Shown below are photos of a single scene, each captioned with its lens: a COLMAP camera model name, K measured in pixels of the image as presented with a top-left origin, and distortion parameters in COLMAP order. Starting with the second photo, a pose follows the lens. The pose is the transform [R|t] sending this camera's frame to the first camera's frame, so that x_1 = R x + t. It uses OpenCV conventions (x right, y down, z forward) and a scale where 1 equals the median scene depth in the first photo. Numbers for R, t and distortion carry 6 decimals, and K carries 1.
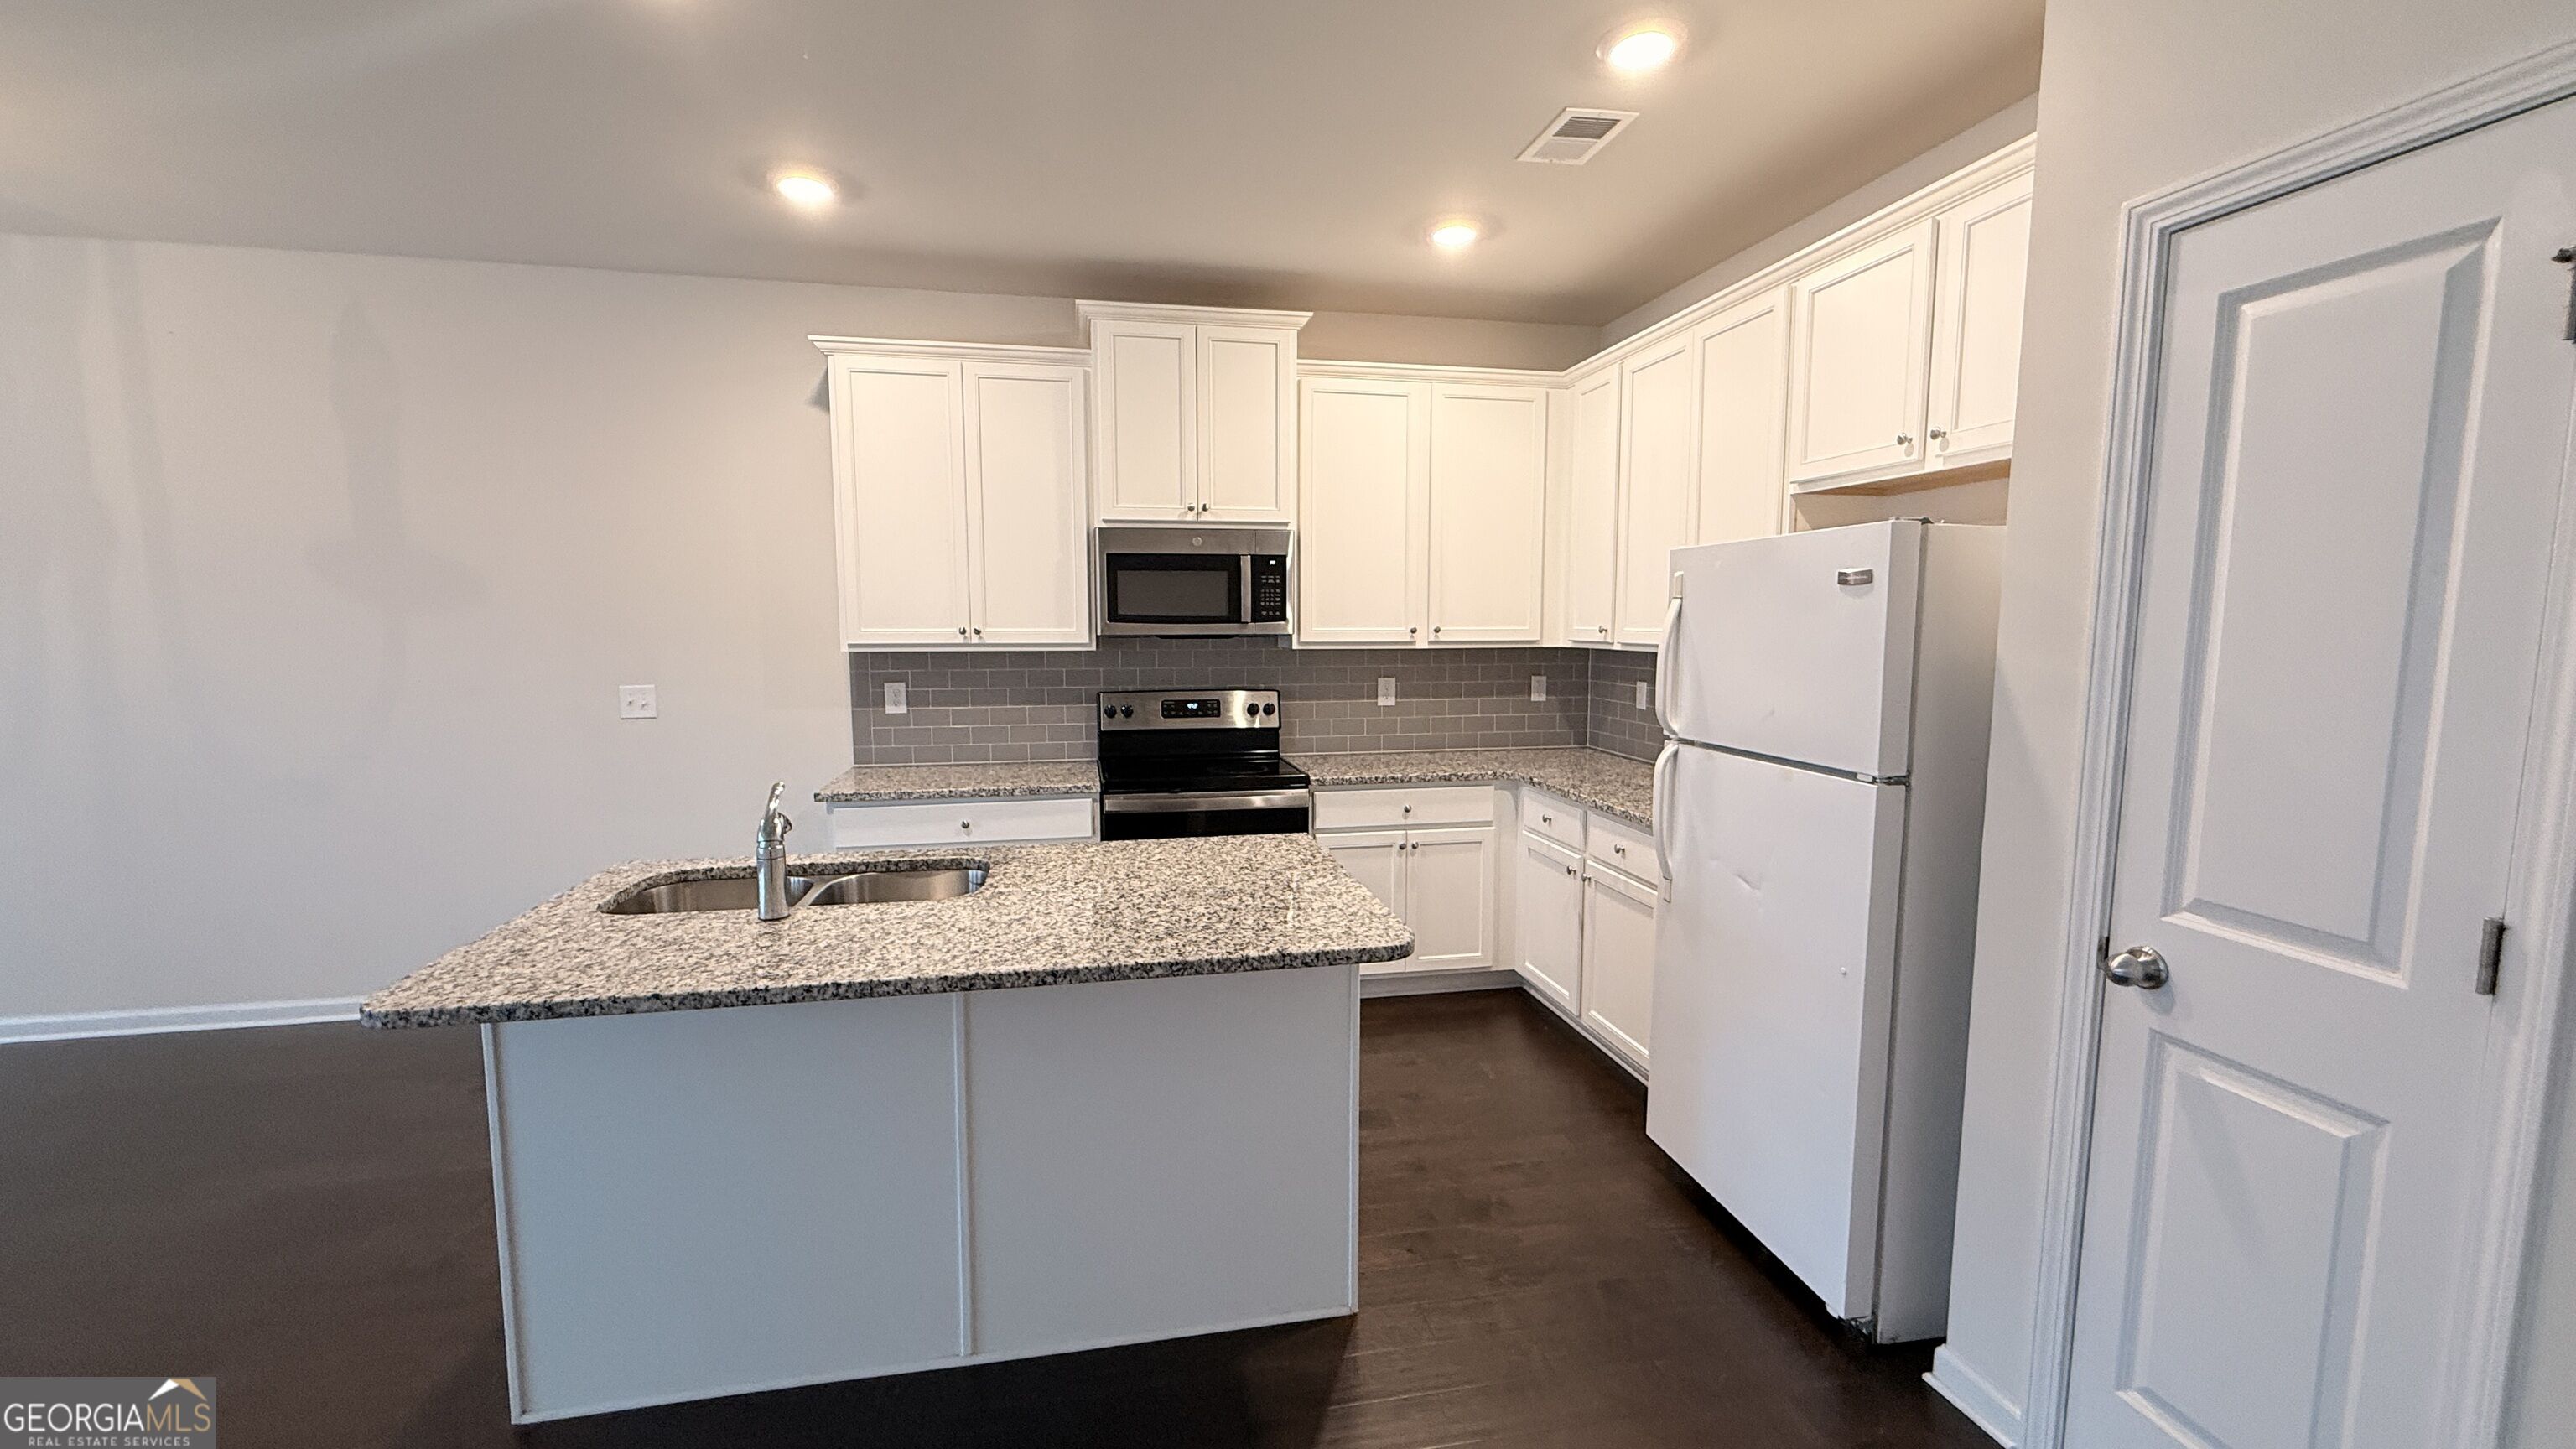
lens RADIAL K [[1054.0, 0, 1278.3], [0, 1054.0, 718.3], [0, 0, 1]] dist [0.004869, 0.000218]
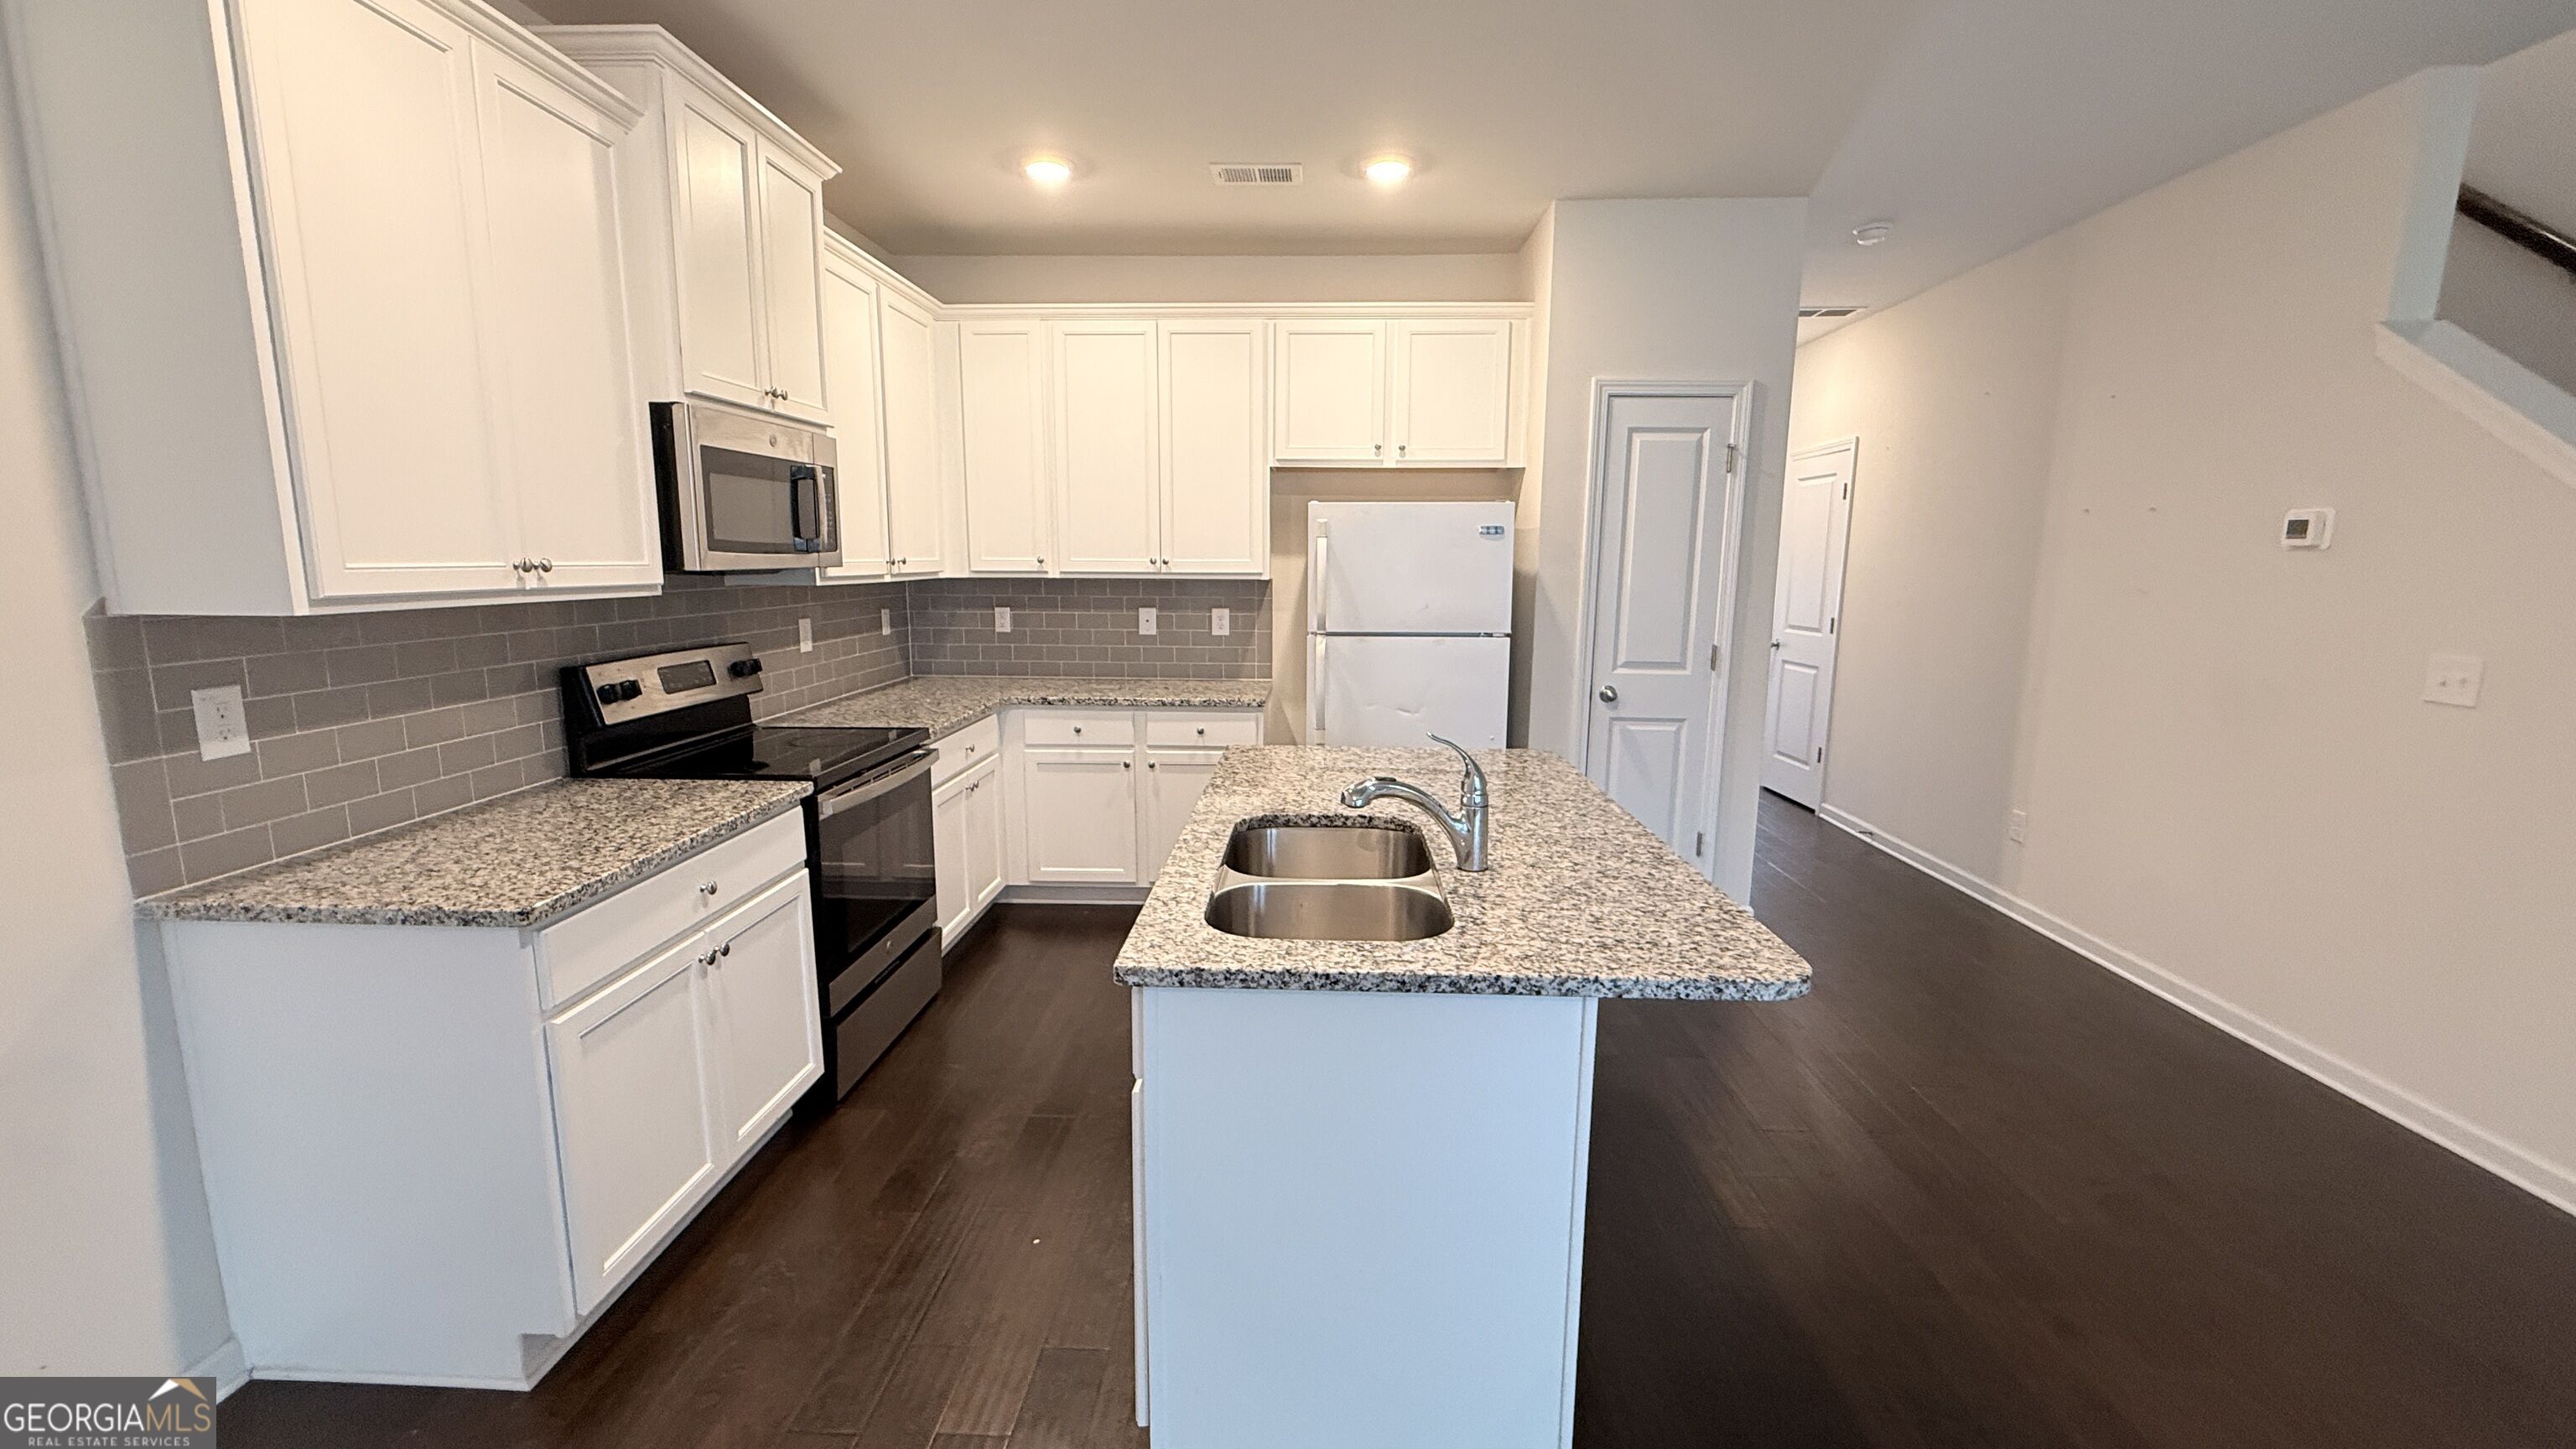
lens RADIAL K [[1054.0, 0, 1284.4], [0, 1054.0, 735.8], [0, 0, 1]] dist [0.004869, 0.000218]
pose [[0.209328, -0.162888, 0.964183, -0.829528], [0.086967, 0.985222, 0.147562, -0.048000], [-0.973971, 0.052964, 0.220400, 0.564070]]
